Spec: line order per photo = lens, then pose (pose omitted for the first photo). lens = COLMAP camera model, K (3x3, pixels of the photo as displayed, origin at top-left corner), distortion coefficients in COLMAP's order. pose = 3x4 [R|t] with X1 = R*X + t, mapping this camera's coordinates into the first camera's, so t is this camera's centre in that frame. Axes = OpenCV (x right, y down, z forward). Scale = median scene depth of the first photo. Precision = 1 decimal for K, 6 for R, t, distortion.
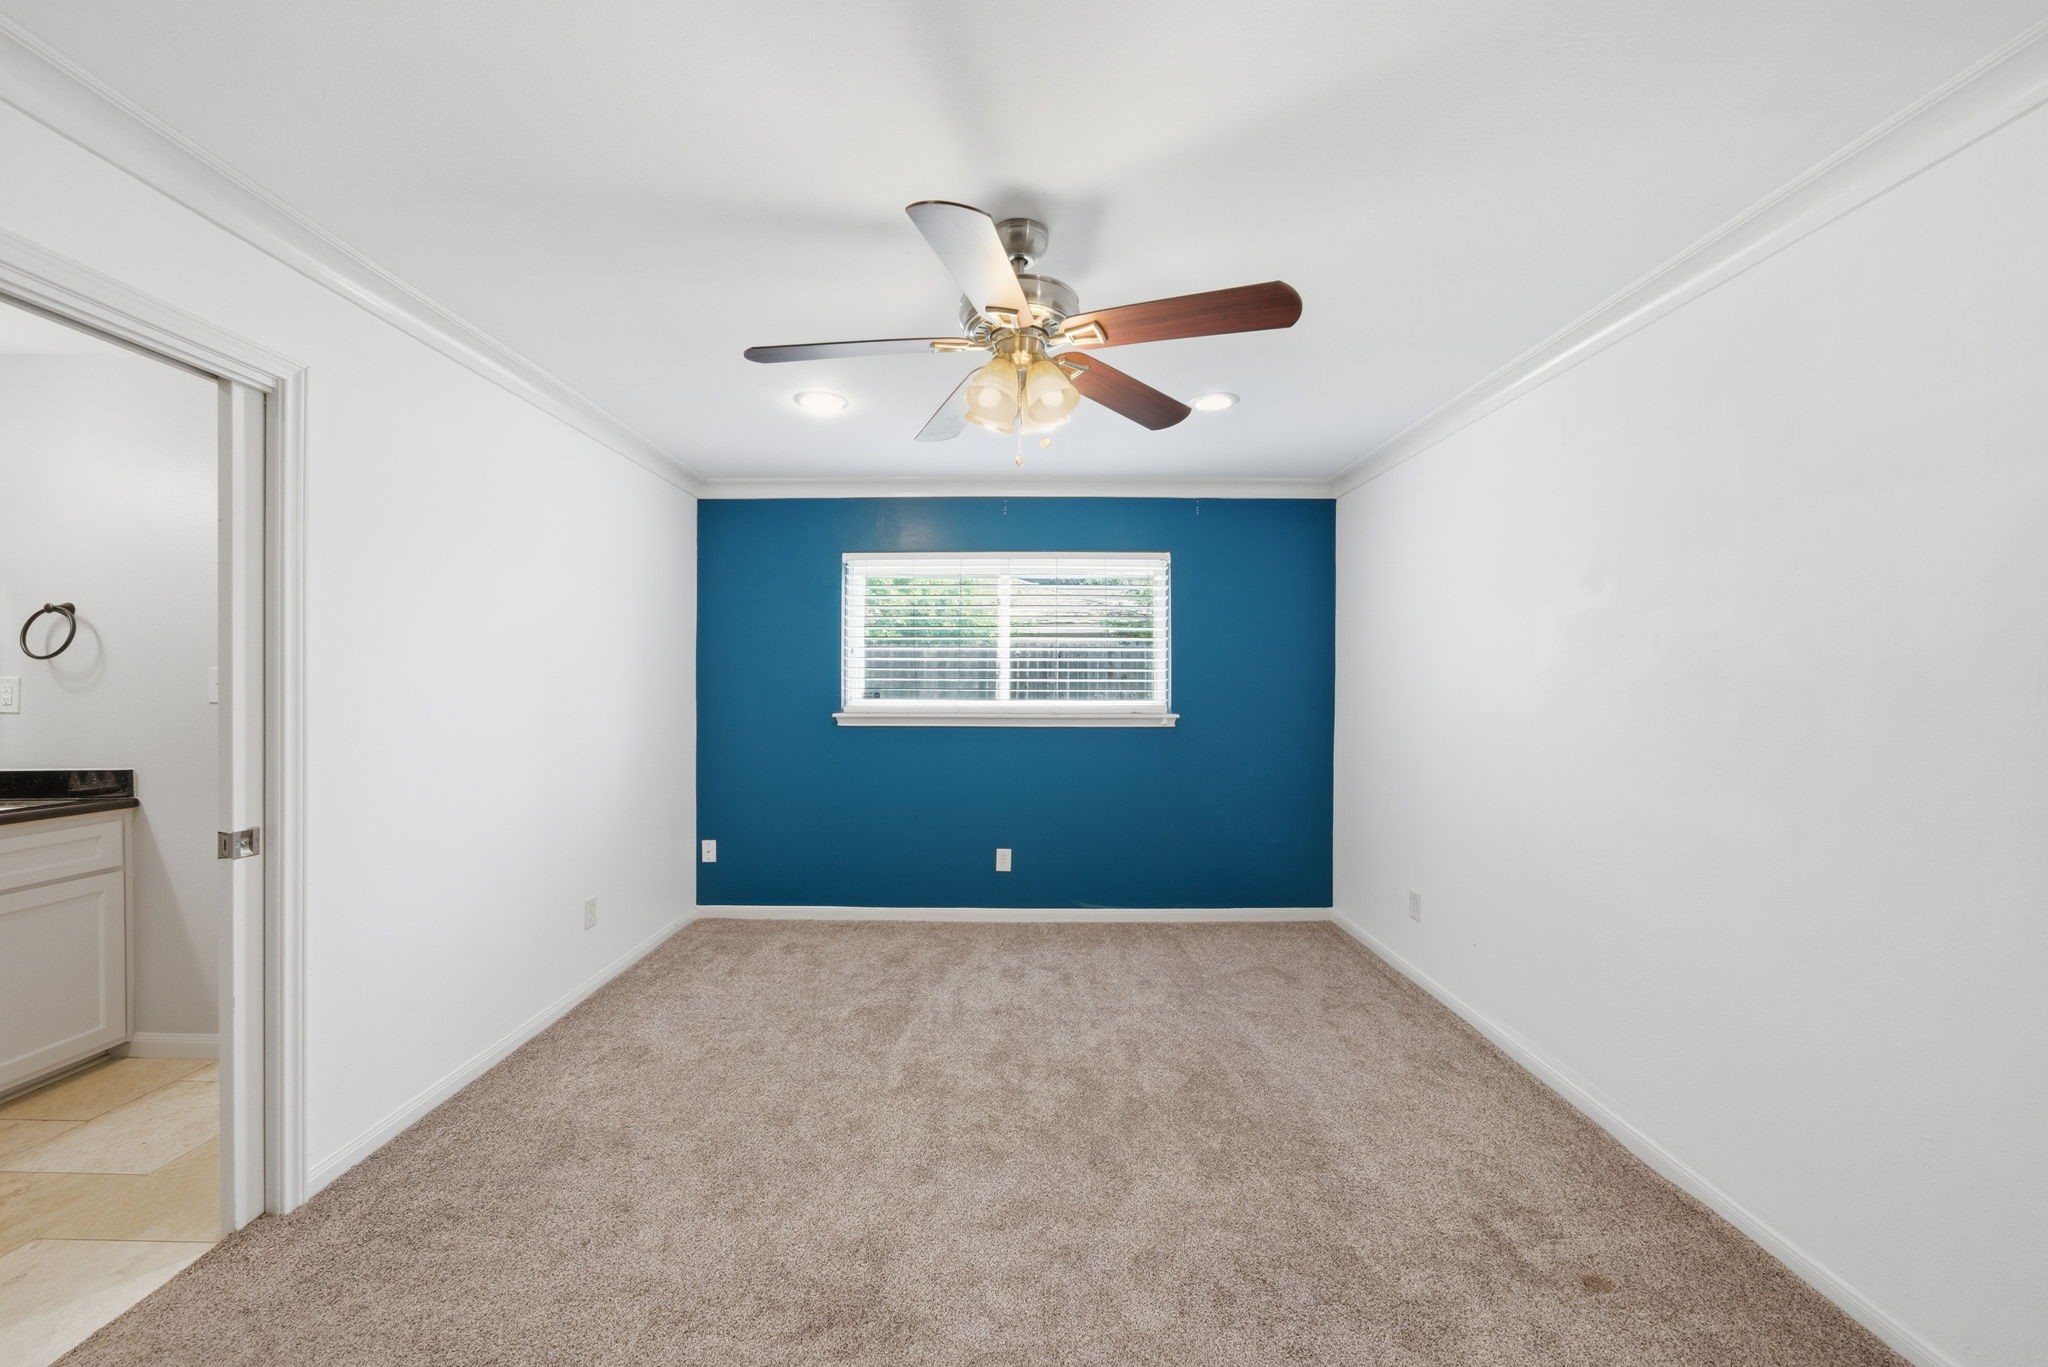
lens RADIAL K [[765.4, 0, 1021.4], [0, 765.4, 688.8], [0, 0, 1]] dist [-0.001818, 0.002081]
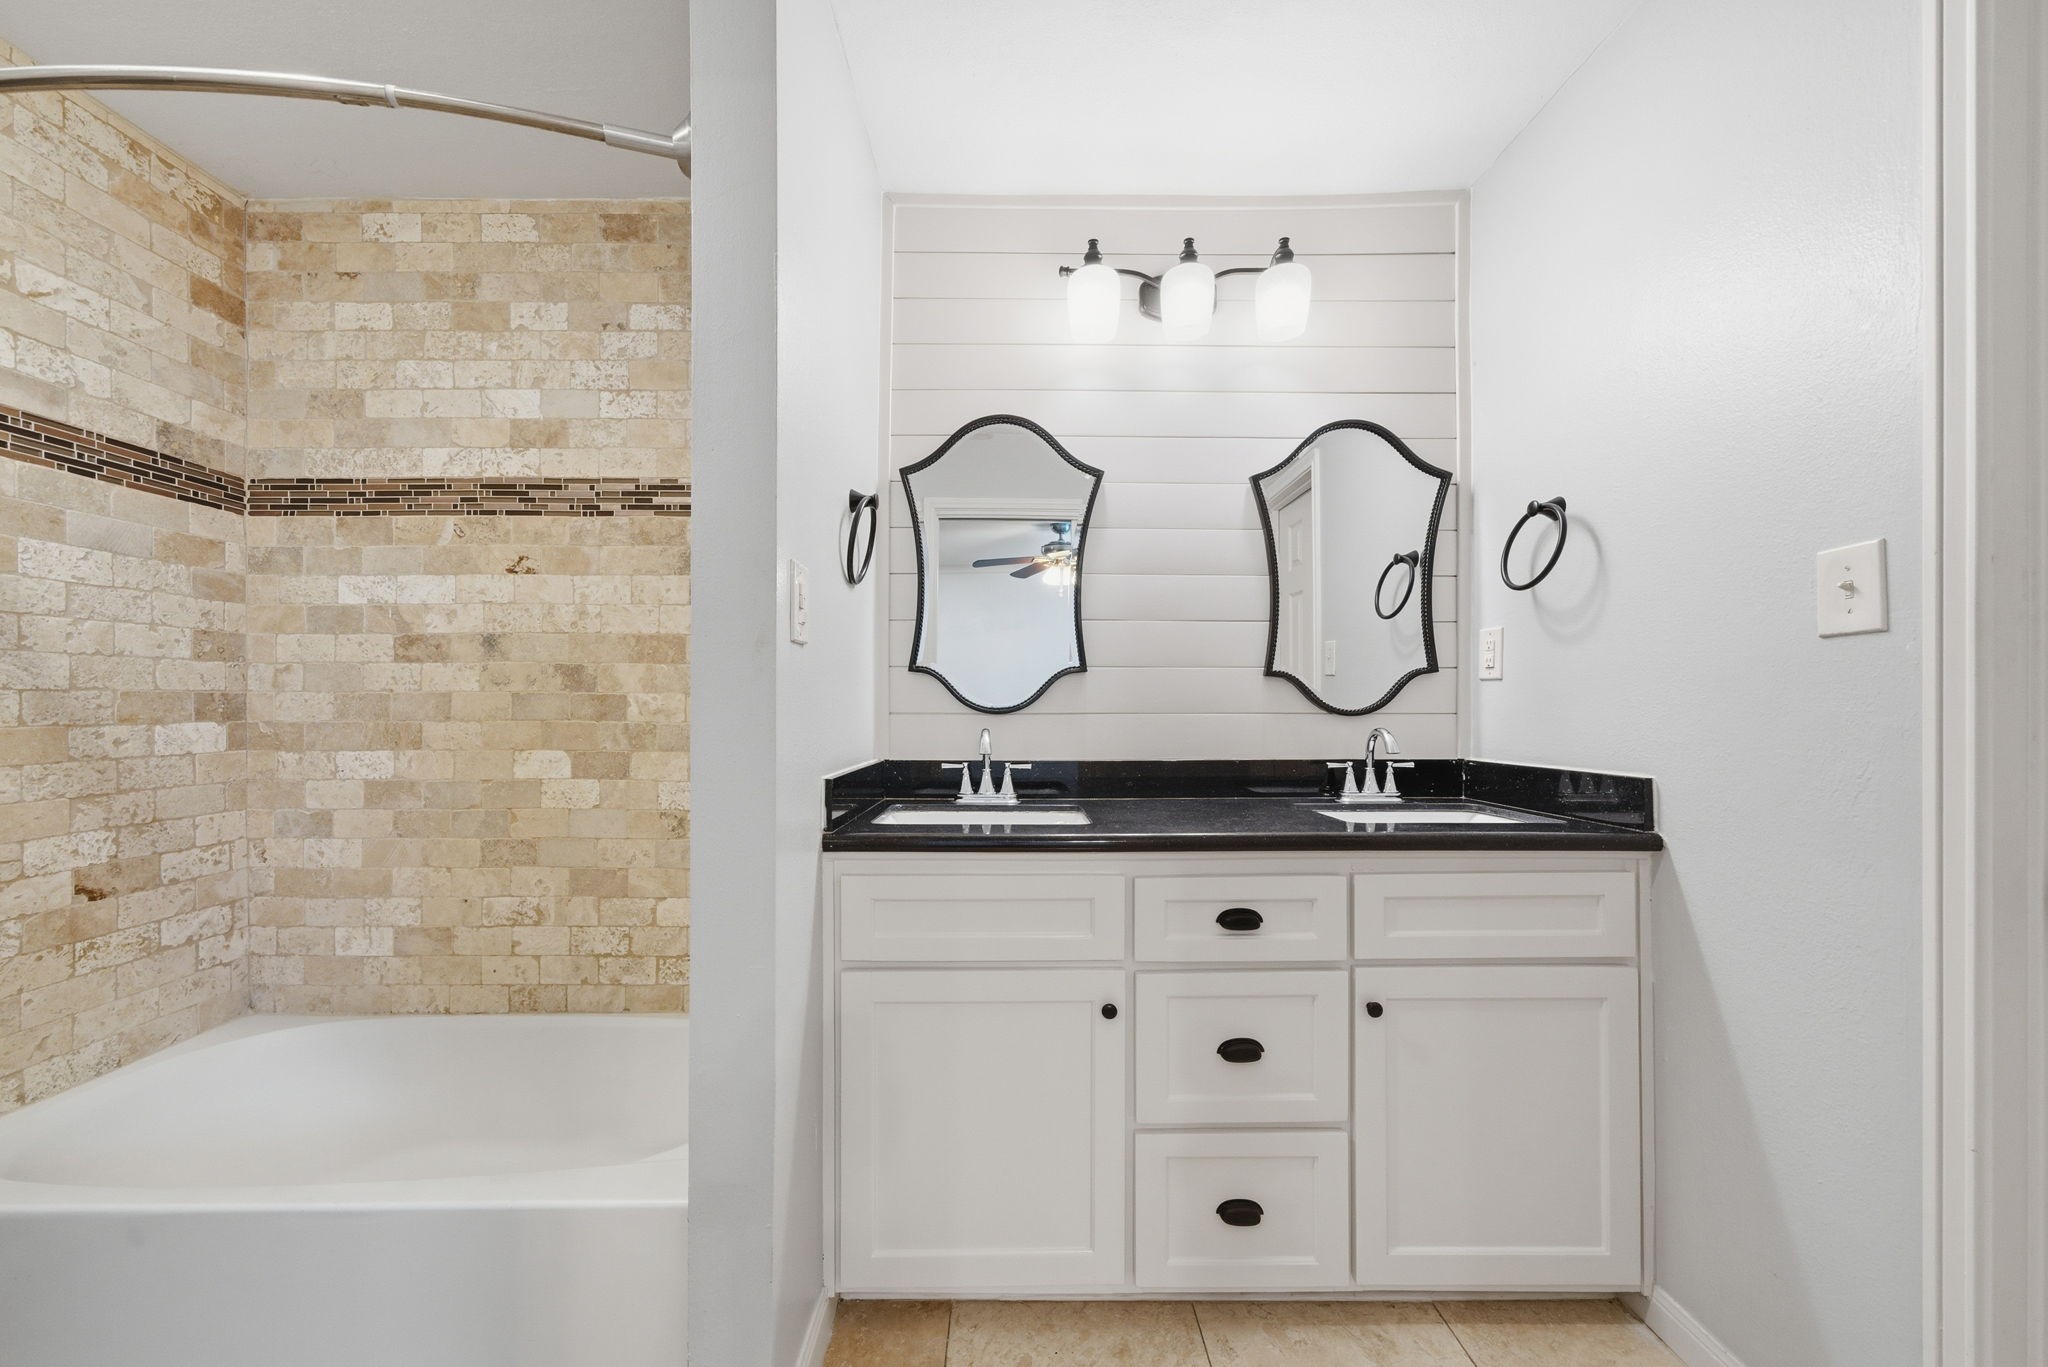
lens RADIAL K [[717.5, 0, 1012.9], [0, 717.5, 699.8], [0, 0, 1]] dist [0.000906, 0.000271]
pose [[0.023937, -0.008898, -0.999674, -0.585764], [-0.008089, 0.999926, -0.009094, 0.051386], [0.999681, 0.008304, 0.023863, 0.475504]]
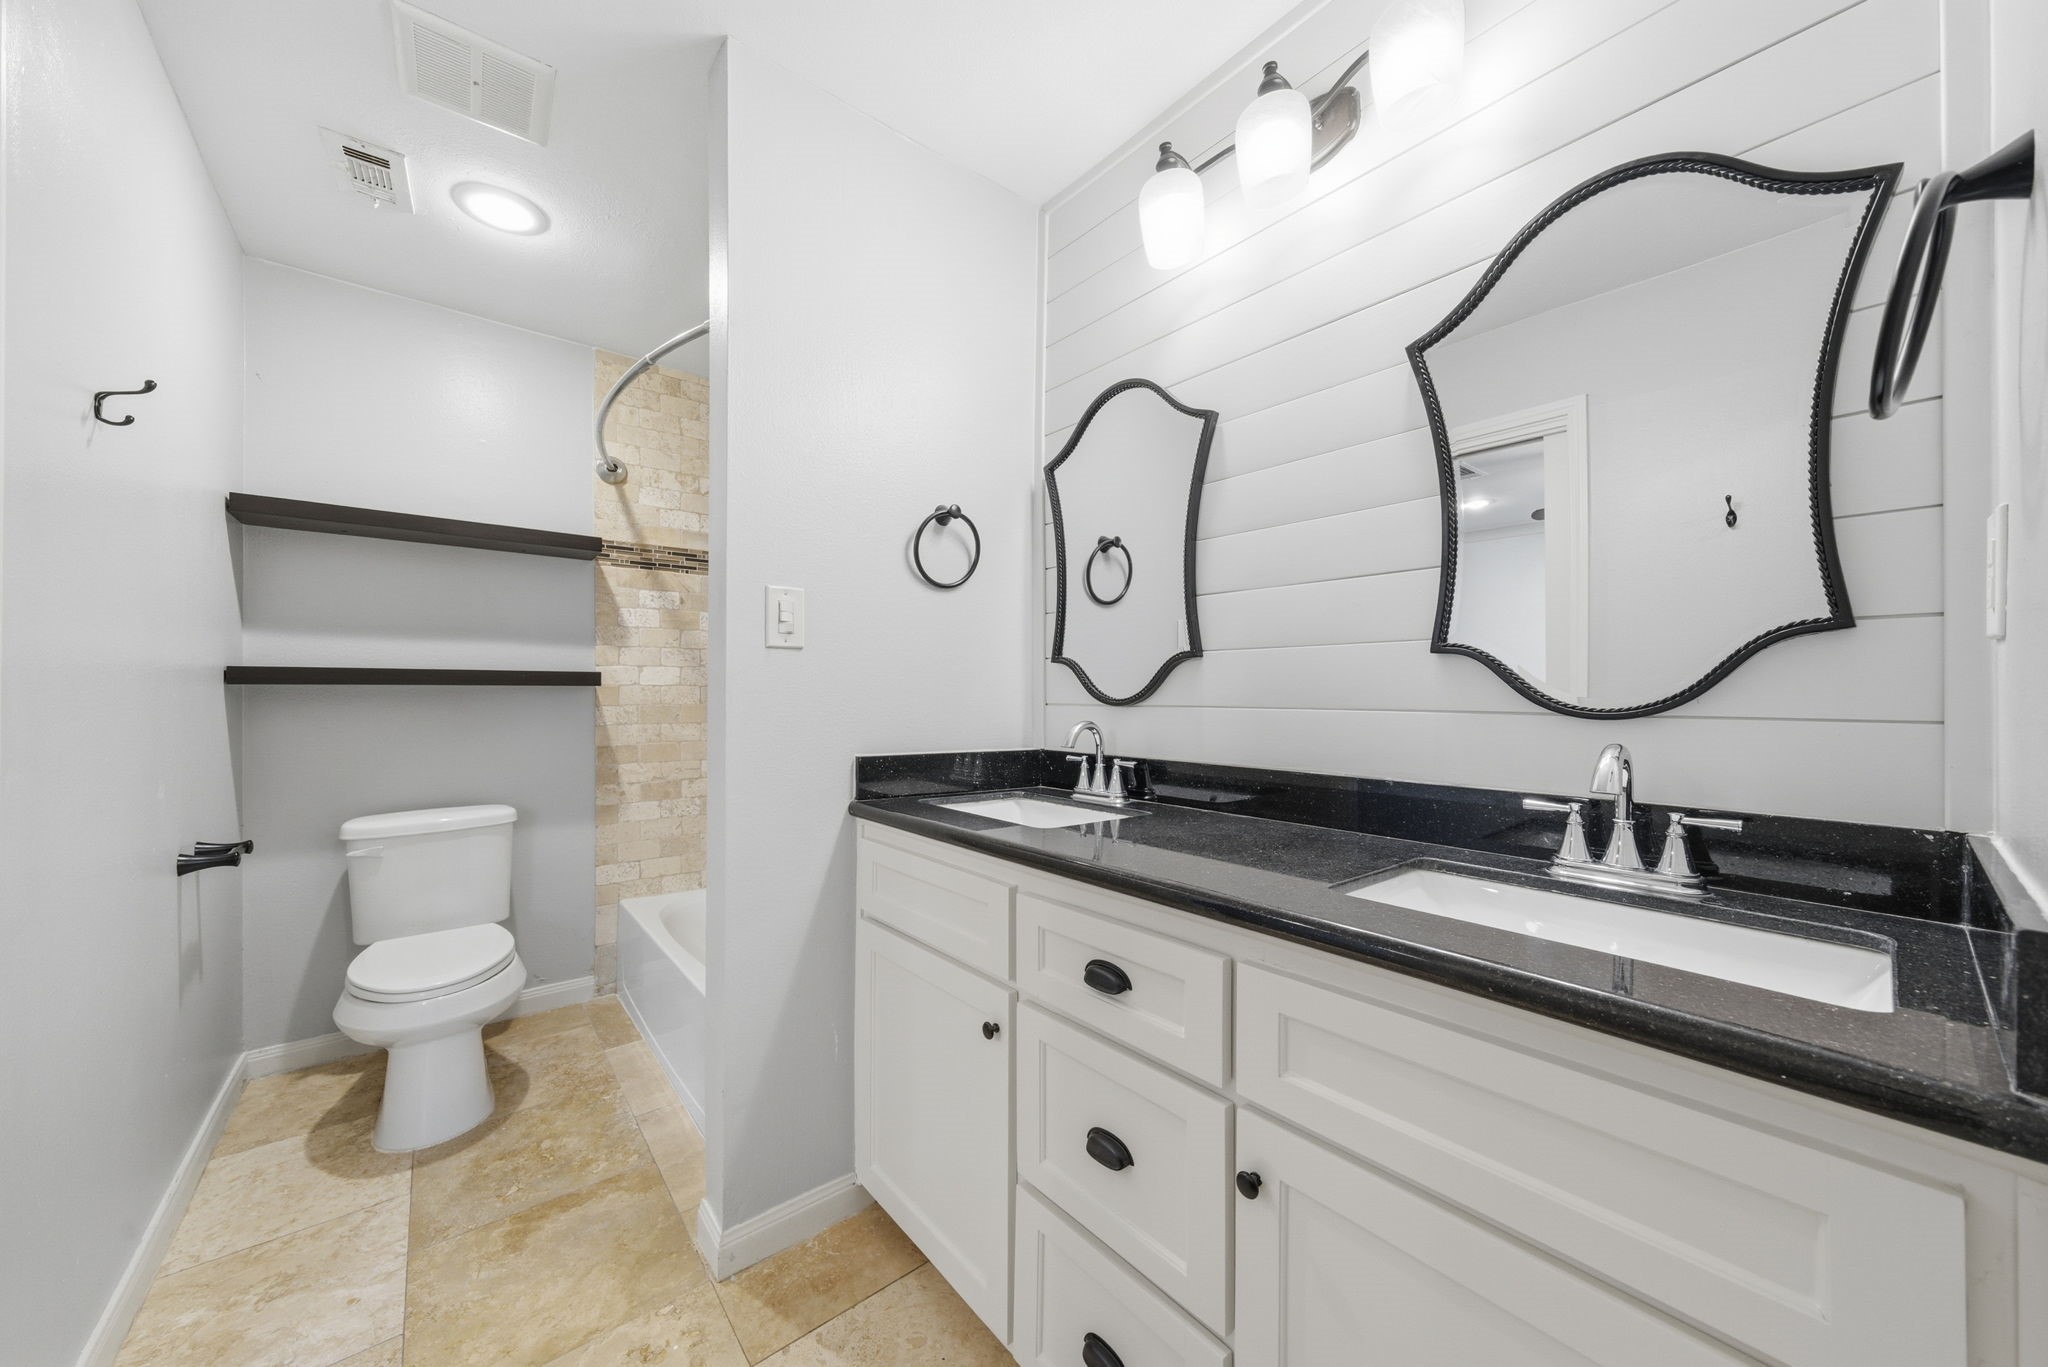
lens RADIAL K [[720.9, 0, 1051.3], [0, 720.9, 686.2], [0, 0, 1]] dist [0.018232, 0.000020]
pose [[-0.752478, -0.004452, -0.658603, -0.771165], [-0.006053, 0.999982, 0.000156, 0.043084], [0.658590, 0.004104, -0.752491, 0.858050]]
